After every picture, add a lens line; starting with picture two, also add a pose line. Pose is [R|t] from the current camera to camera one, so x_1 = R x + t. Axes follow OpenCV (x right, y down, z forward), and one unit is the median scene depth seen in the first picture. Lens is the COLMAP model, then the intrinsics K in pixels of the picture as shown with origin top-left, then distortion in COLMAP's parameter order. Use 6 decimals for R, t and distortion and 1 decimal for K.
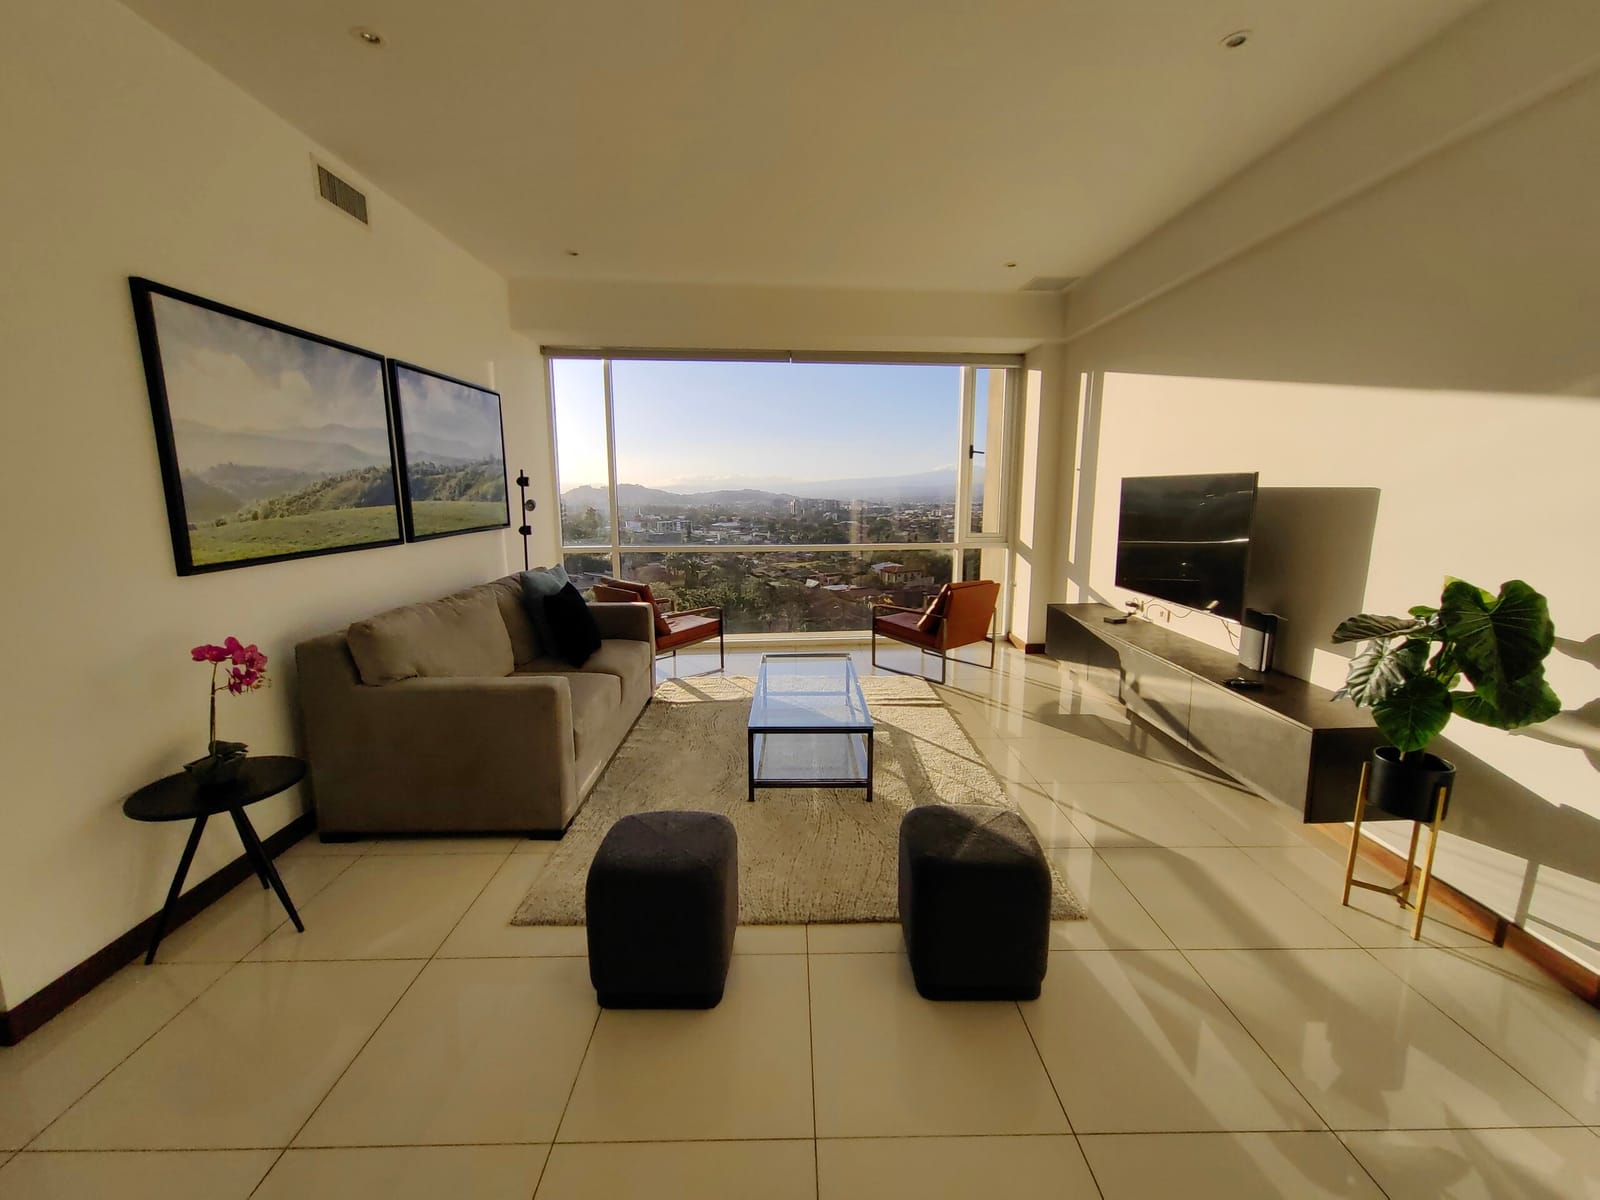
lens RADIAL K [[663.9, 0, 801.0], [0, 663.9, 587.2], [0, 0, 1]] dist [0.005634, -0.001485]
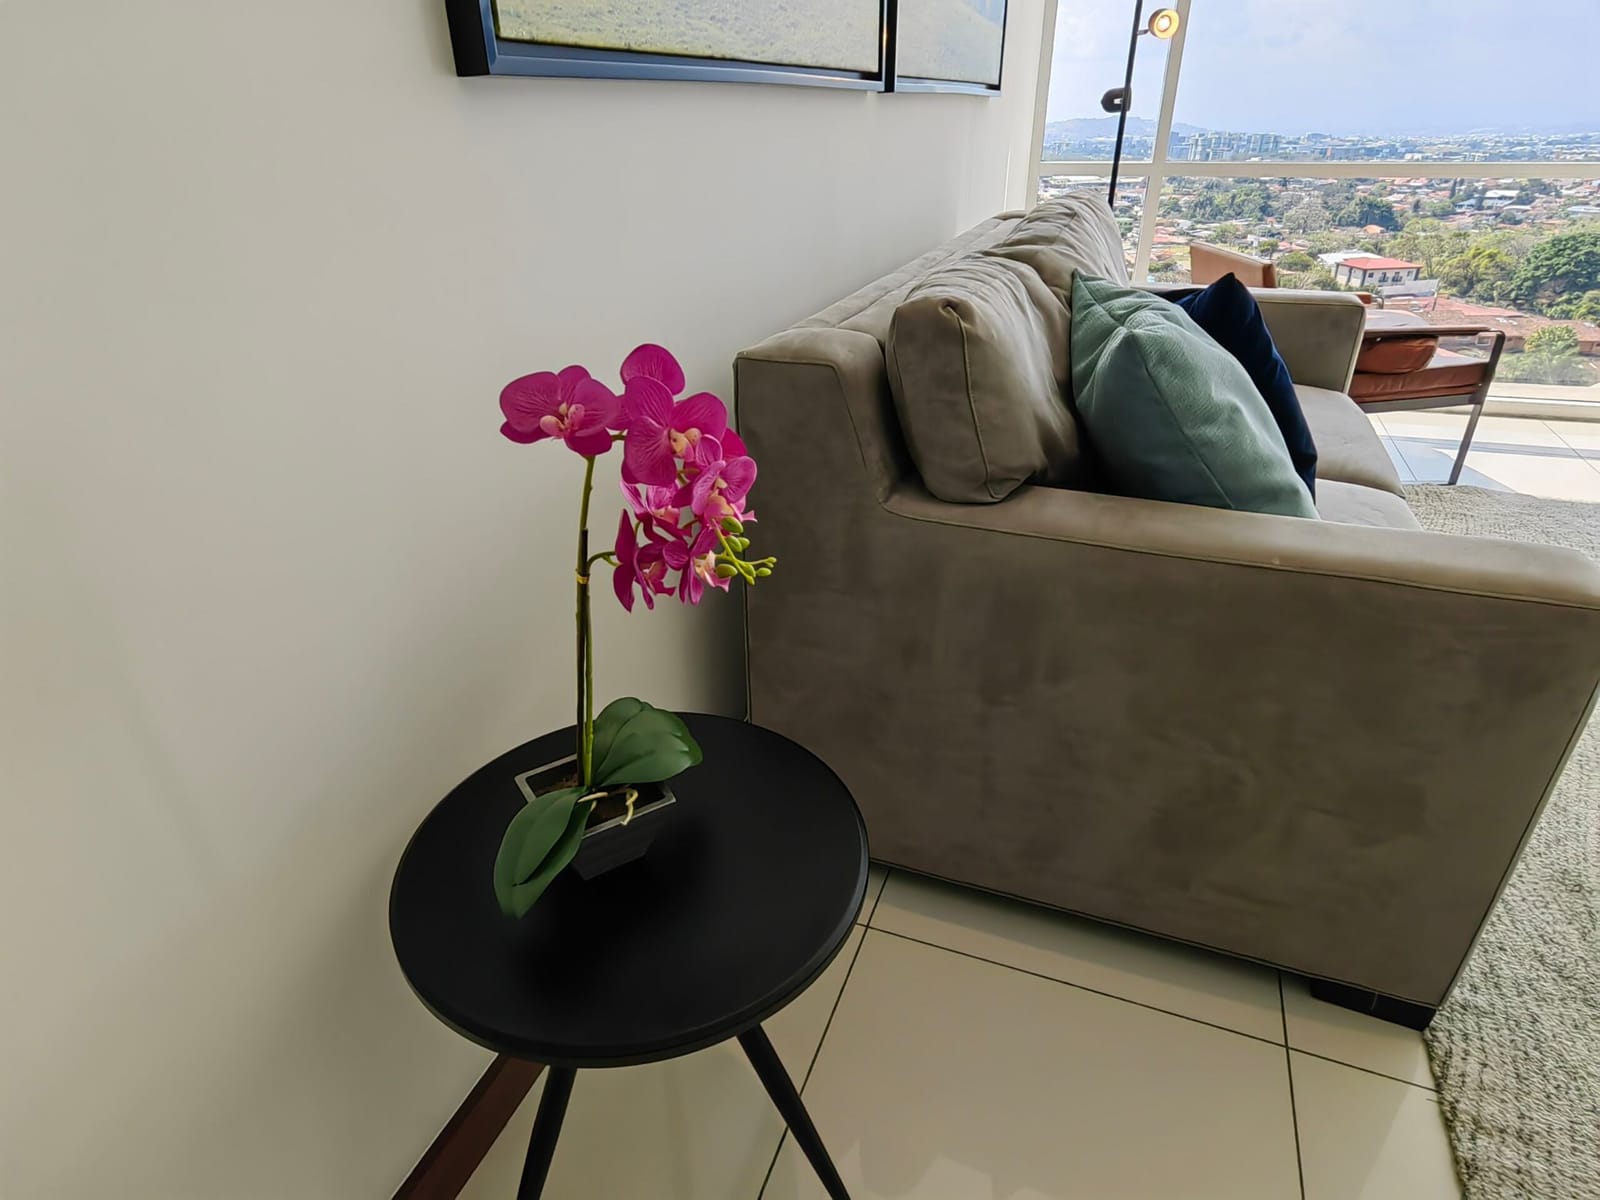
lens RADIAL K [[919.4, 0, 793.3], [0, 919.4, 598.6], [0, 0, 1]] dist [0.001569, 0.003636]
pose [[0.928066, 0.164396, -0.334166, -0.489779], [-0.045290, 0.940456, 0.336884, 0.038428], [0.369651, -0.297516, 0.880251, 0.498749]]
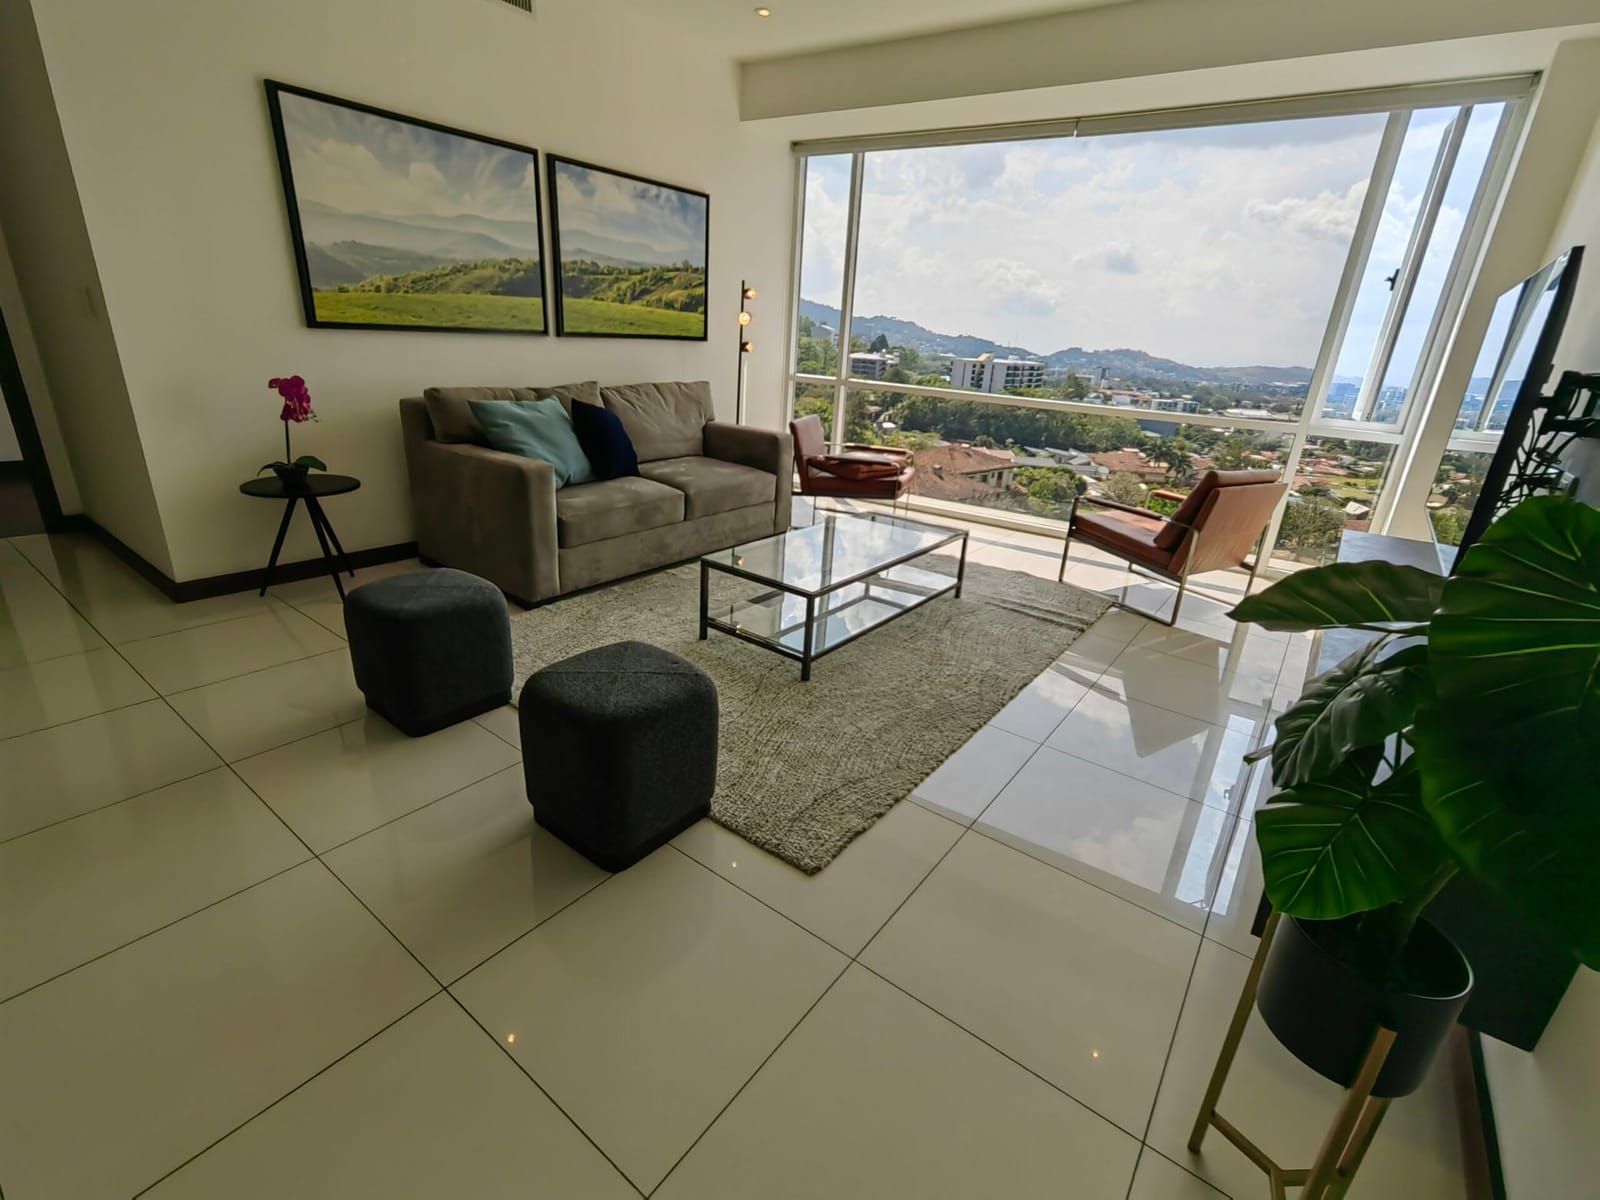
lens RADIAL K [[732.8, 0, 788.9], [0, 732.8, 590.7], [0, 0, 1]] dist [0.001577, 0.001679]
pose [[0.783313, 0.251628, -0.568423, 0.591578], [-0.152040, 0.964190, 0.217307, 0.018921], [0.602748, -0.083797, 0.793519, 0.277721]]
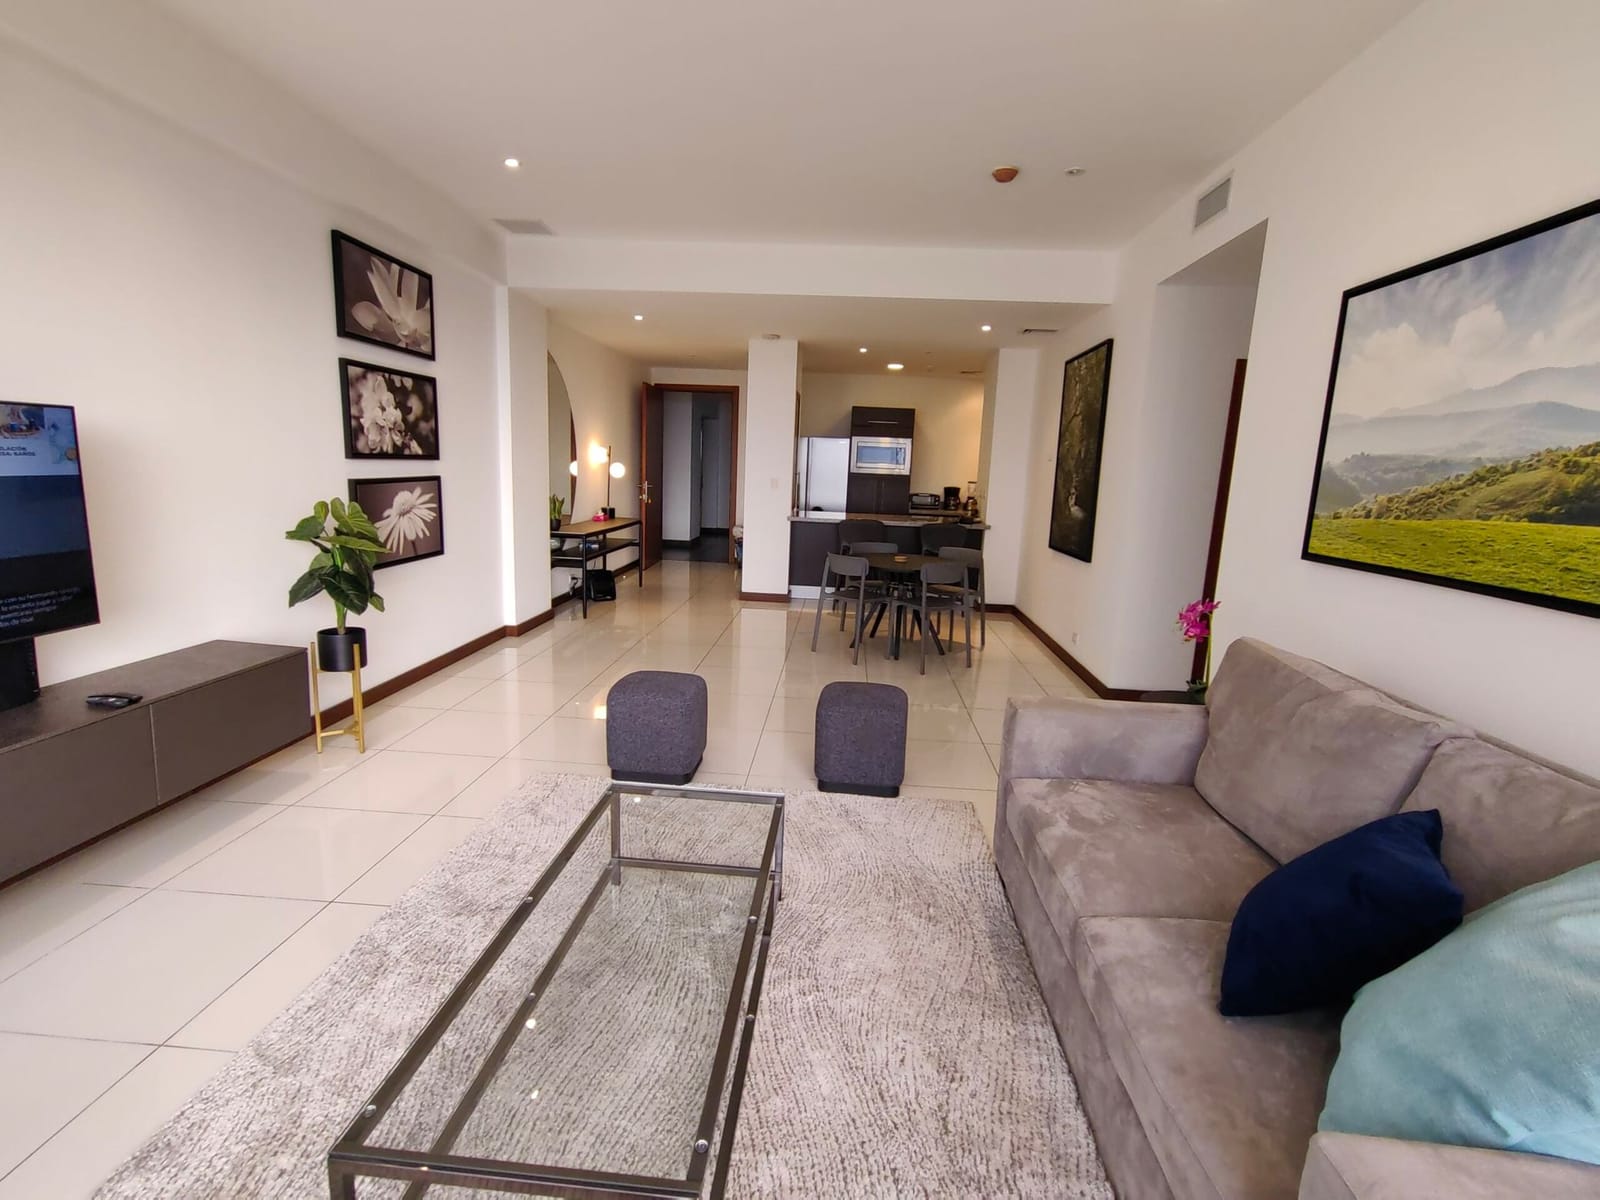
lens RADIAL K [[732.8, 0, 791.5], [0, 732.8, 601.3], [0, 0, 1]] dist [0.001577, 0.001679]
pose [[-0.995286, -0.050900, 0.082555, -0.137711], [-0.021315, 0.945200, 0.325796, -0.246836], [-0.094614, 0.322501, -0.941829, 1.687044]]
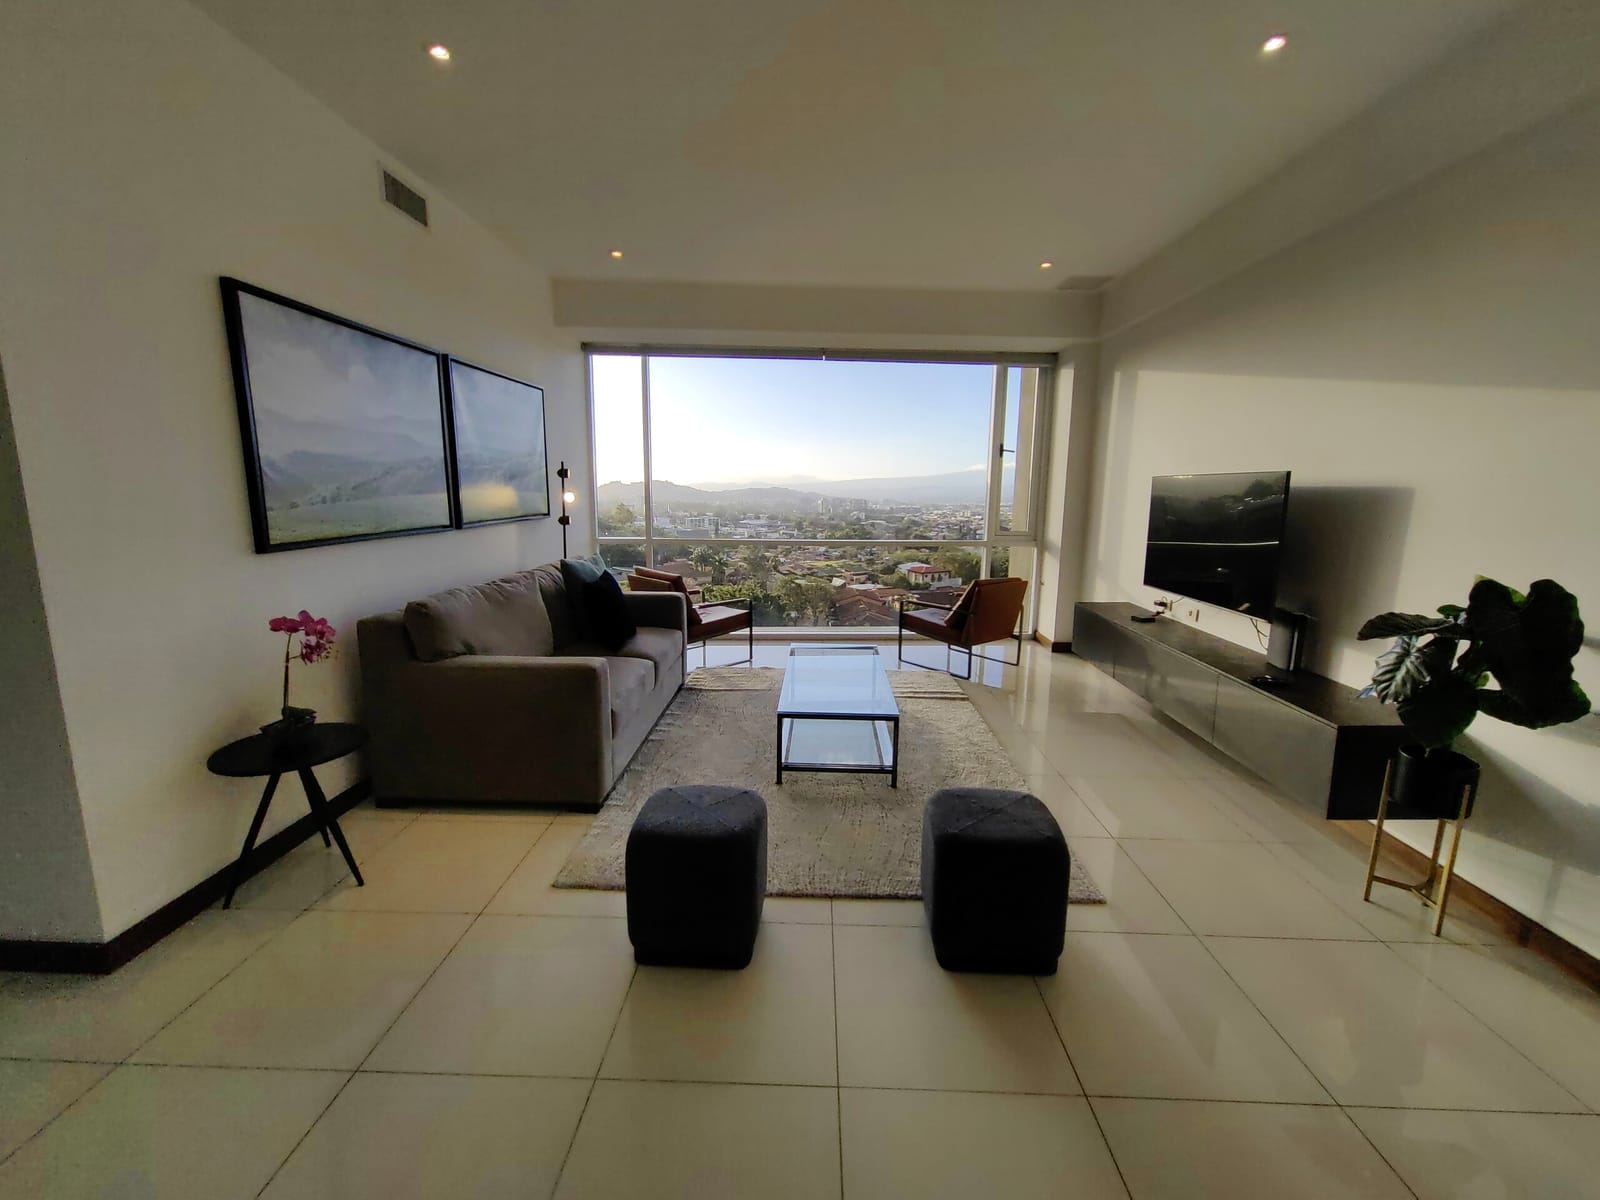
lens RADIAL K [[663.9, 0, 798.1], [0, 663.9, 587.1], [0, 0, 1]] dist [0.005634, -0.001485]
pose [[0.998855, 0.020413, -0.043277, -0.006247], [-0.020309, 0.999790, 0.002838, 0.012619], [0.043326, -0.001956, 0.999059, -0.032122]]
